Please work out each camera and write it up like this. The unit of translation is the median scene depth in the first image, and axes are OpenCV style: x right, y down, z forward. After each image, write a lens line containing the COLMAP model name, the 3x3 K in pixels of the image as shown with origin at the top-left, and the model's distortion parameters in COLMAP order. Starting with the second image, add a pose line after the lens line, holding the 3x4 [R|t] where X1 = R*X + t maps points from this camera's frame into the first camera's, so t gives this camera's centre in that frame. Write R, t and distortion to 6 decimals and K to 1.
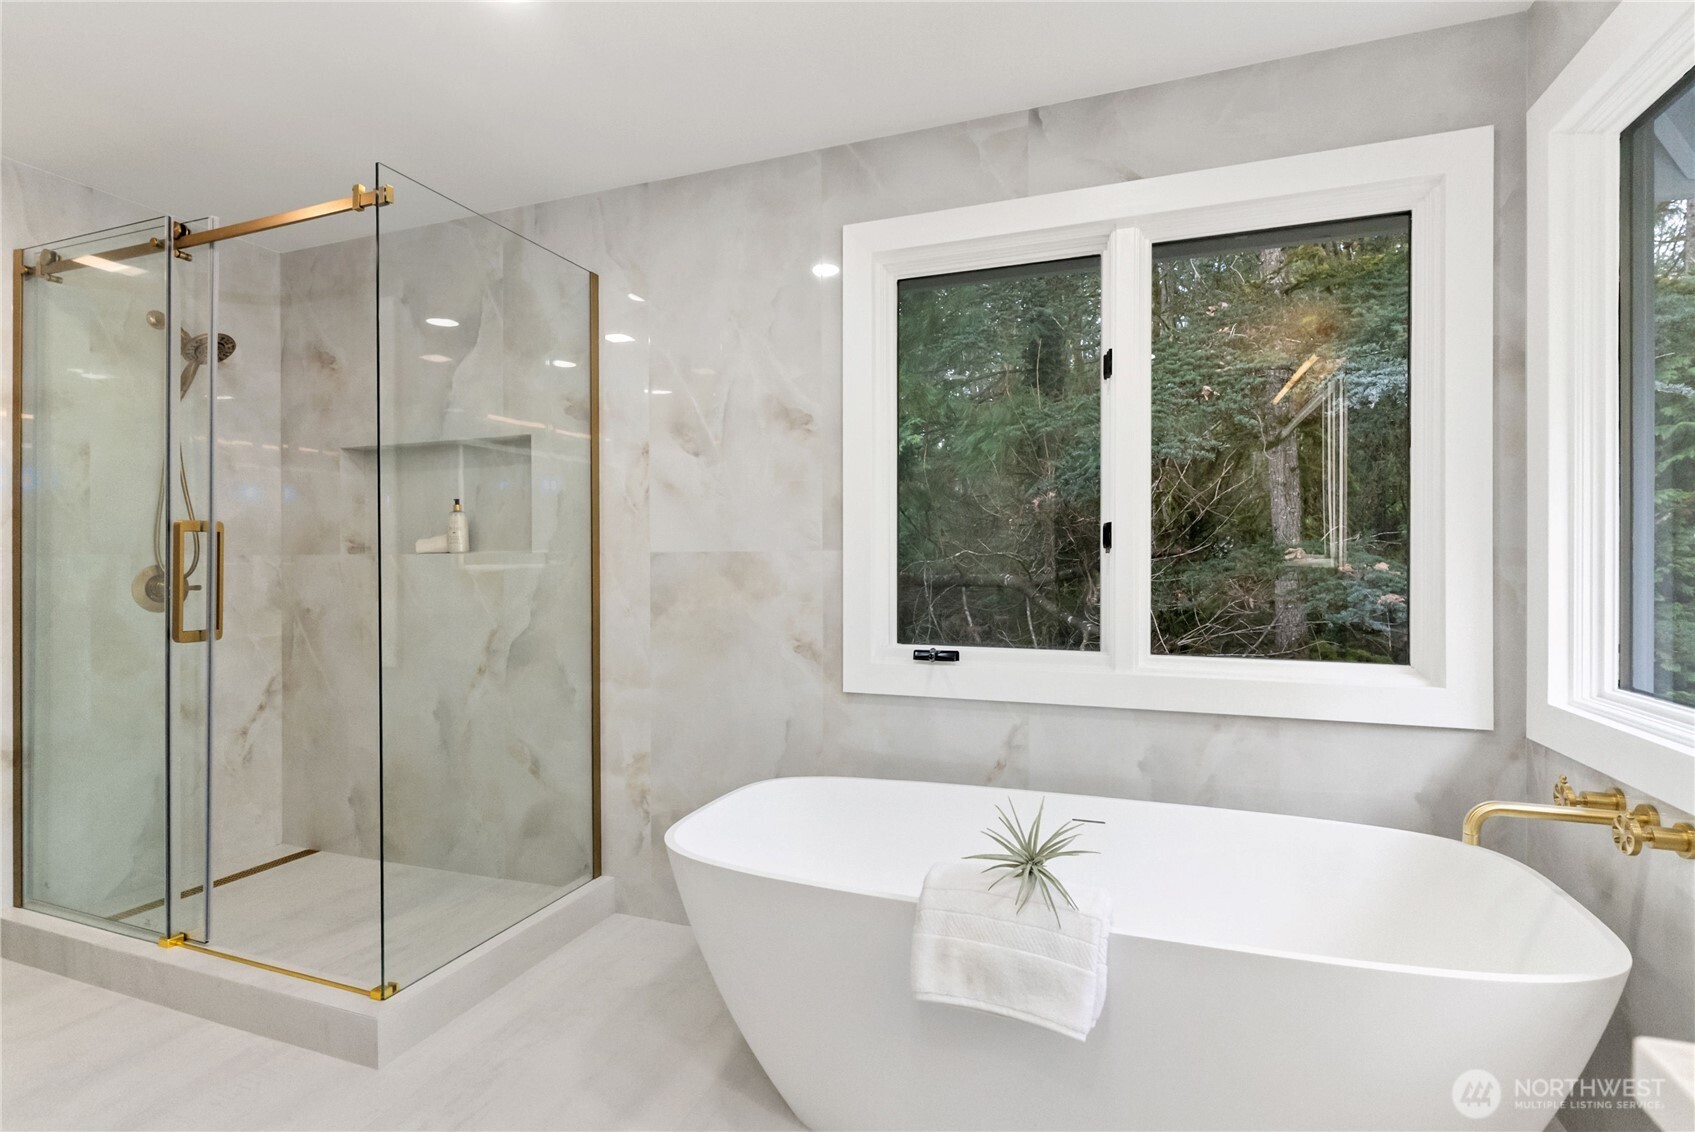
lens RADIAL K [[816.4, 0, 847.7], [0, 816.4, 563.8], [0, 0, 1]] dist [0.010778, -0.000585]
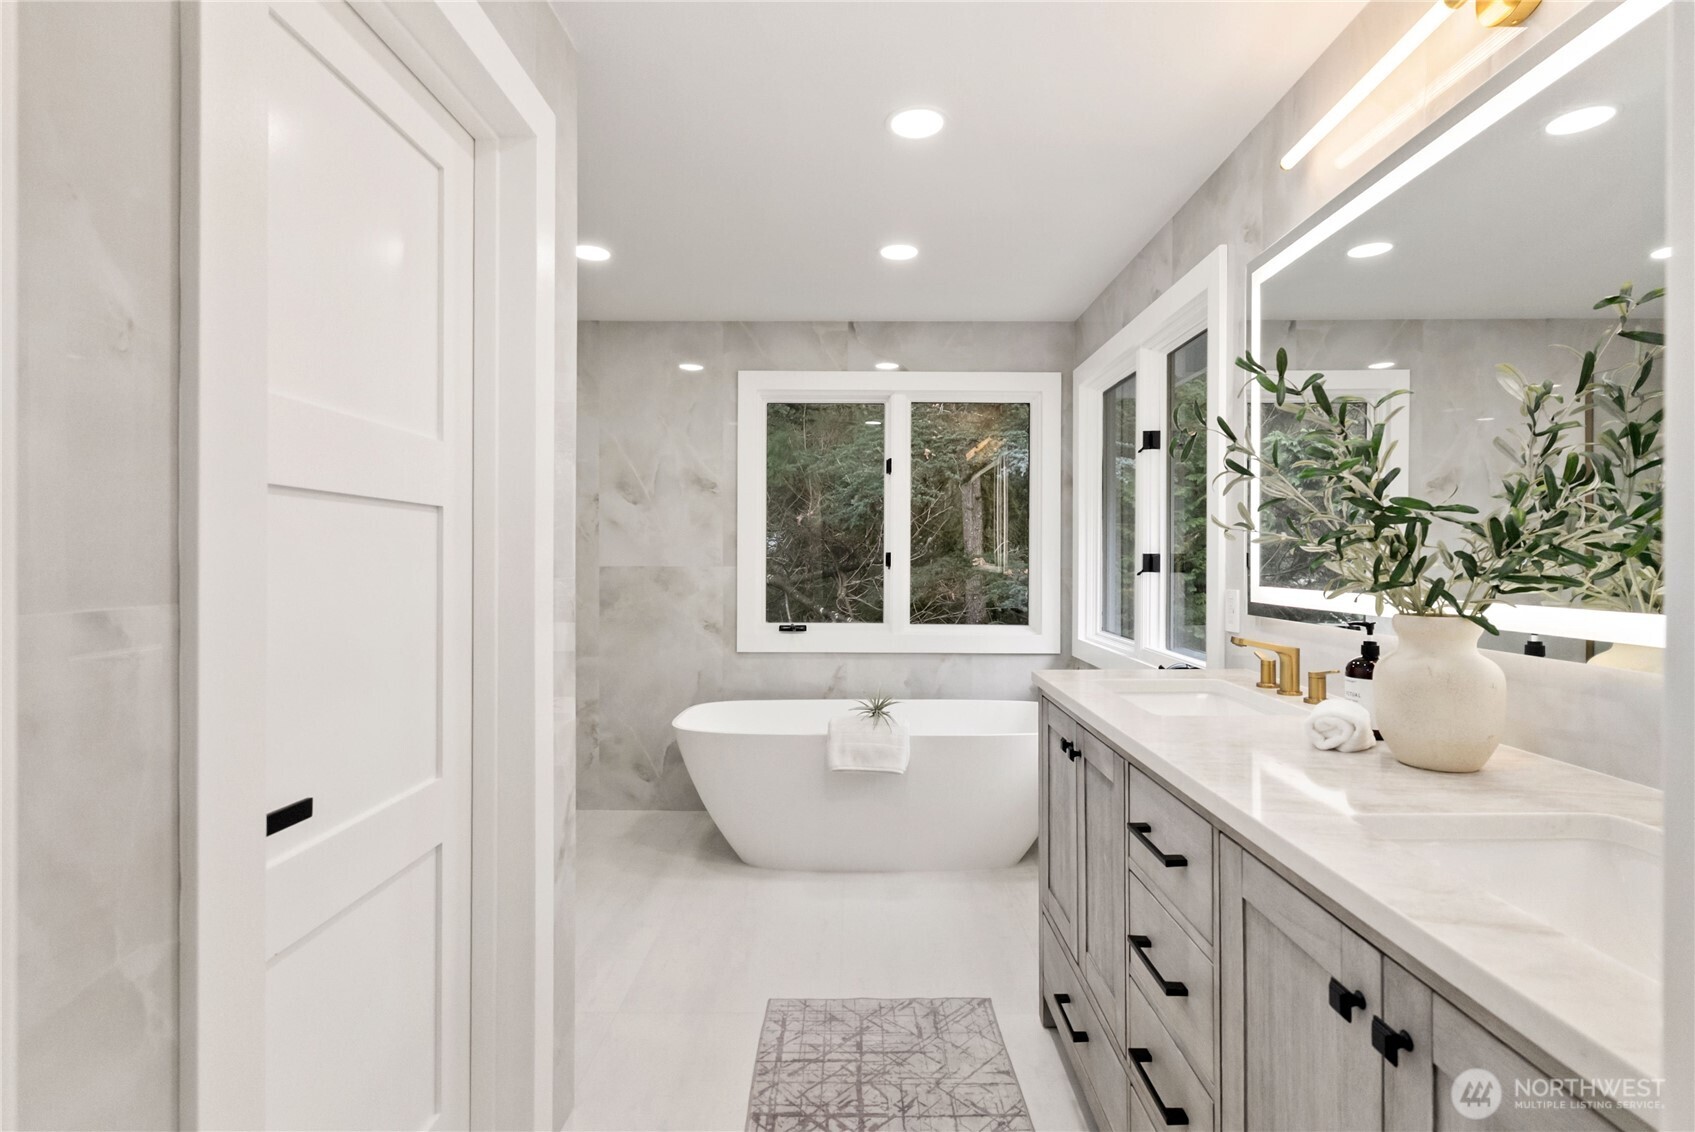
lens RADIAL K [[816.4, 0, 848.9], [0, 816.4, 561.2], [0, 0, 1]] dist [0.010778, -0.000585]
pose [[0.941852, 0.003992, 0.336004, -0.346707], [-0.004741, 0.999988, 0.001409, -0.030691], [-0.335994, -0.002920, 0.941859, -0.631749]]
